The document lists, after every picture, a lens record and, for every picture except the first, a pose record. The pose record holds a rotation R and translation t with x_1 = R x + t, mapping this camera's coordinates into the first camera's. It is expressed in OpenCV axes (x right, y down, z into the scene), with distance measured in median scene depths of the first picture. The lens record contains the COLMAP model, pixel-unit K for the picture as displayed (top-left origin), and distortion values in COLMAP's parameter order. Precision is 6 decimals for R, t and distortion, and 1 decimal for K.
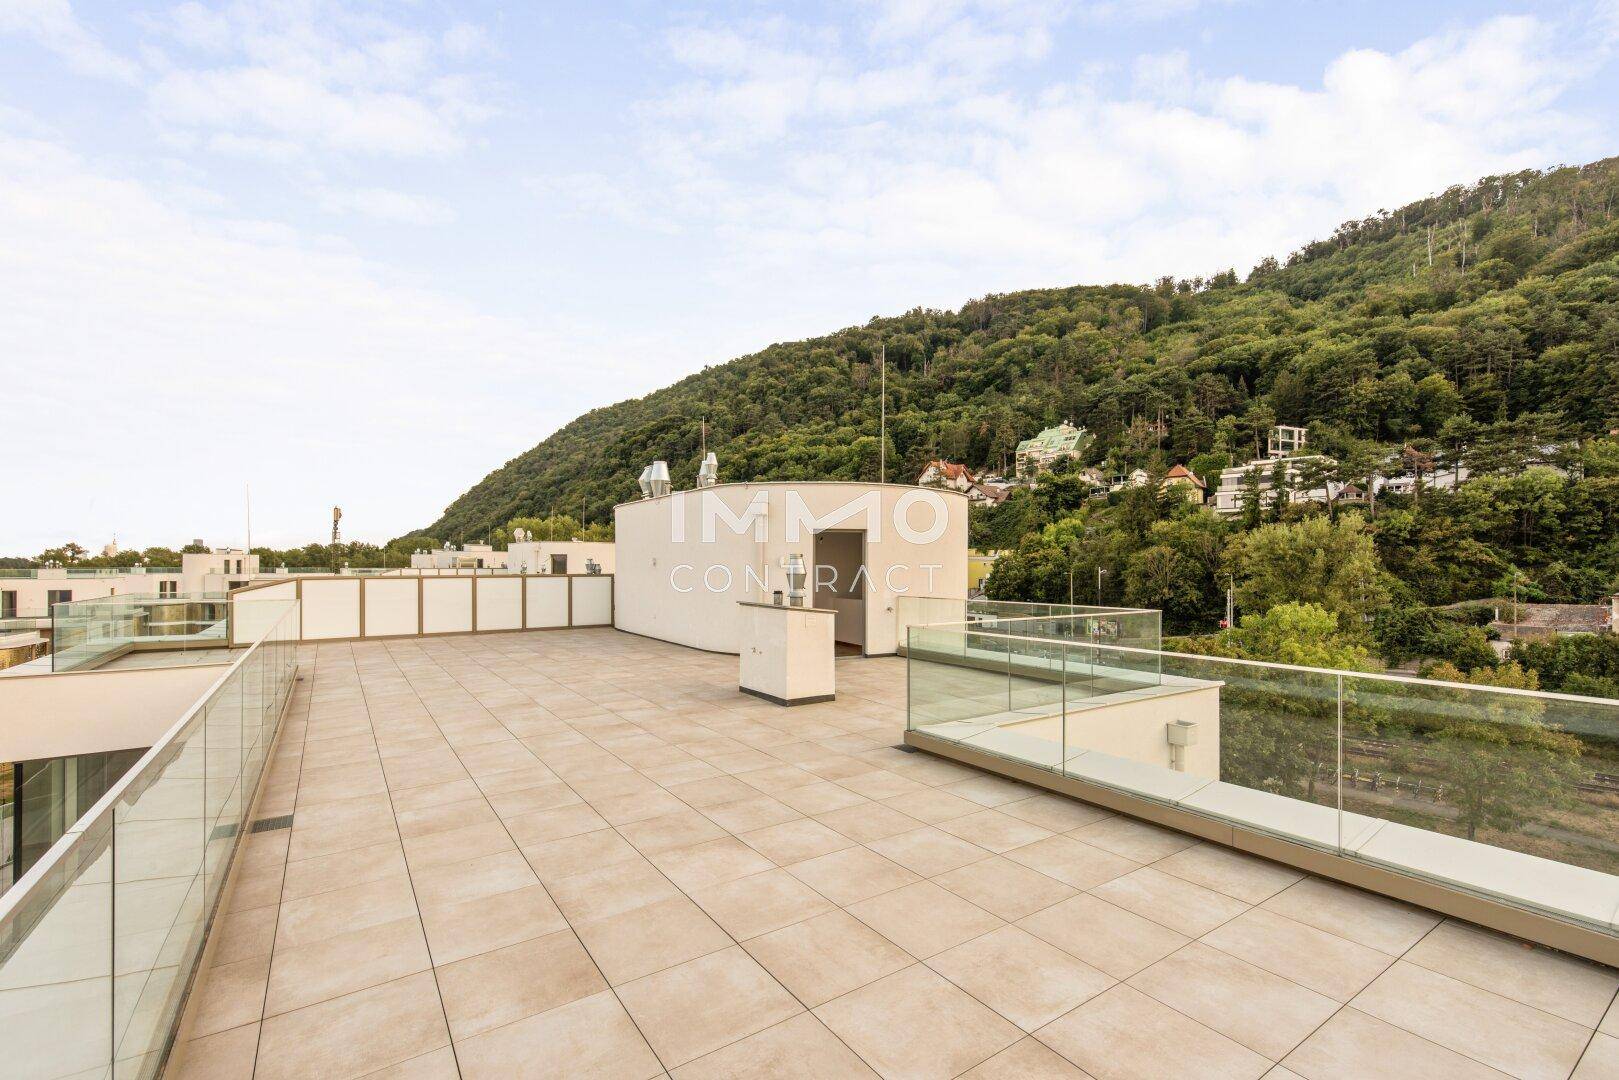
lens RADIAL K [[709.5, 0, 813.3], [0, 709.5, 562.8], [0, 0, 1]] dist [0.003447, -0.000255]
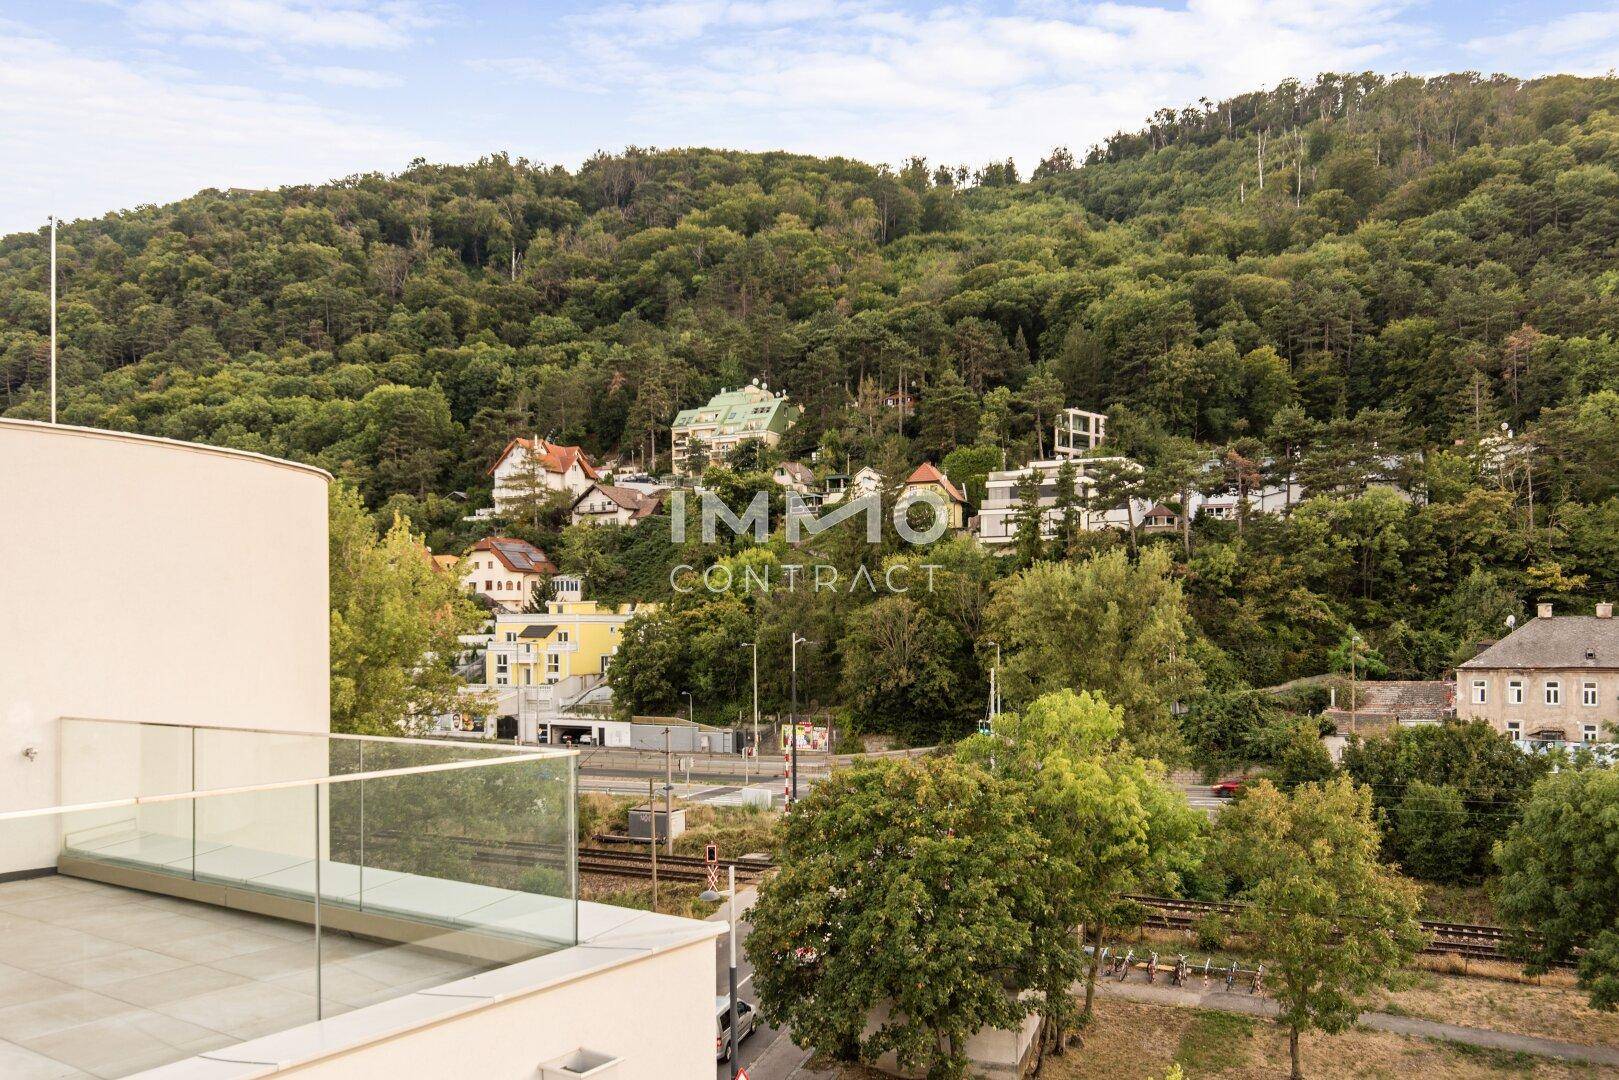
lens RADIAL K [[1274.3, 0, 824.2], [0, 1274.3, 640.4], [0, 0, 1]] dist [0.002861, 0.002727]
pose [[0.928061, -0.009374, 0.372309, 0.022602], [0.005496, 0.999919, 0.011478, 0.000098], [-0.372387, -0.008606, 0.928038, 0.019492]]
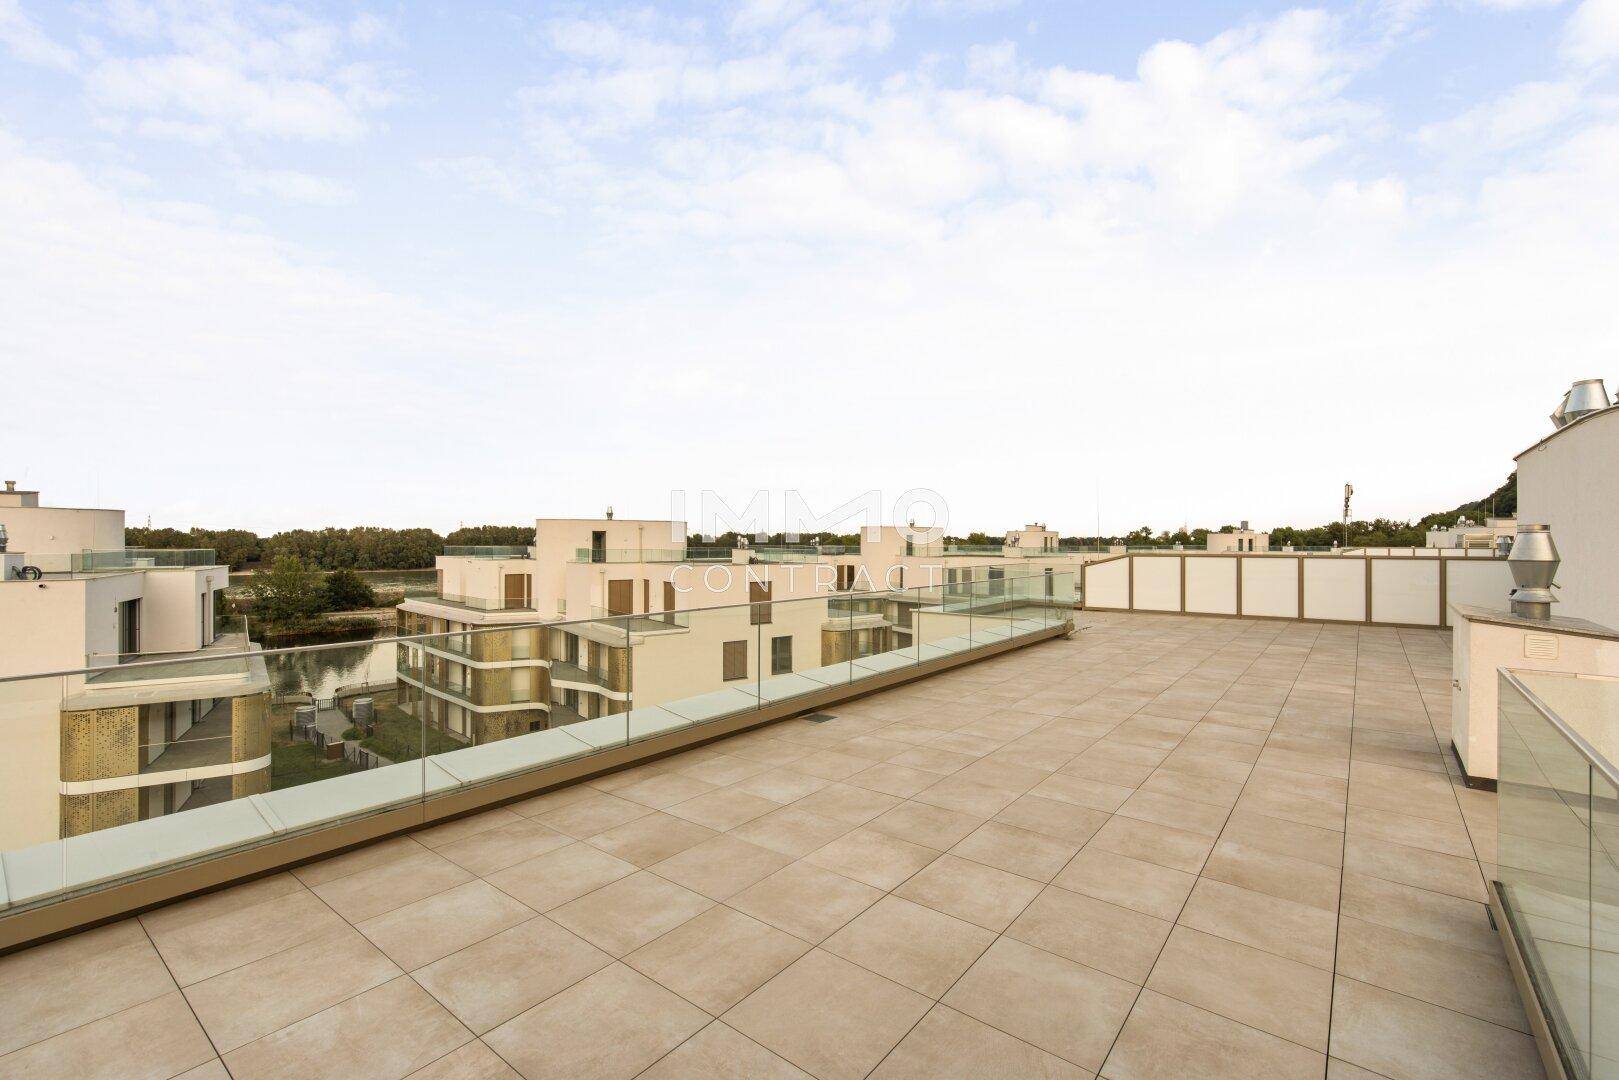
lens RADIAL K [[700.0, 0, 817.2], [0, 700.0, 541.4], [0, 0, 1]] dist [0.003078, -0.000119]
pose [[0.302034, -0.000640, -0.953297, 0.500336], [0.000670, 1.000000, -0.000459, 0.000196], [0.953297, -0.000500, 0.302035, 0.444292]]
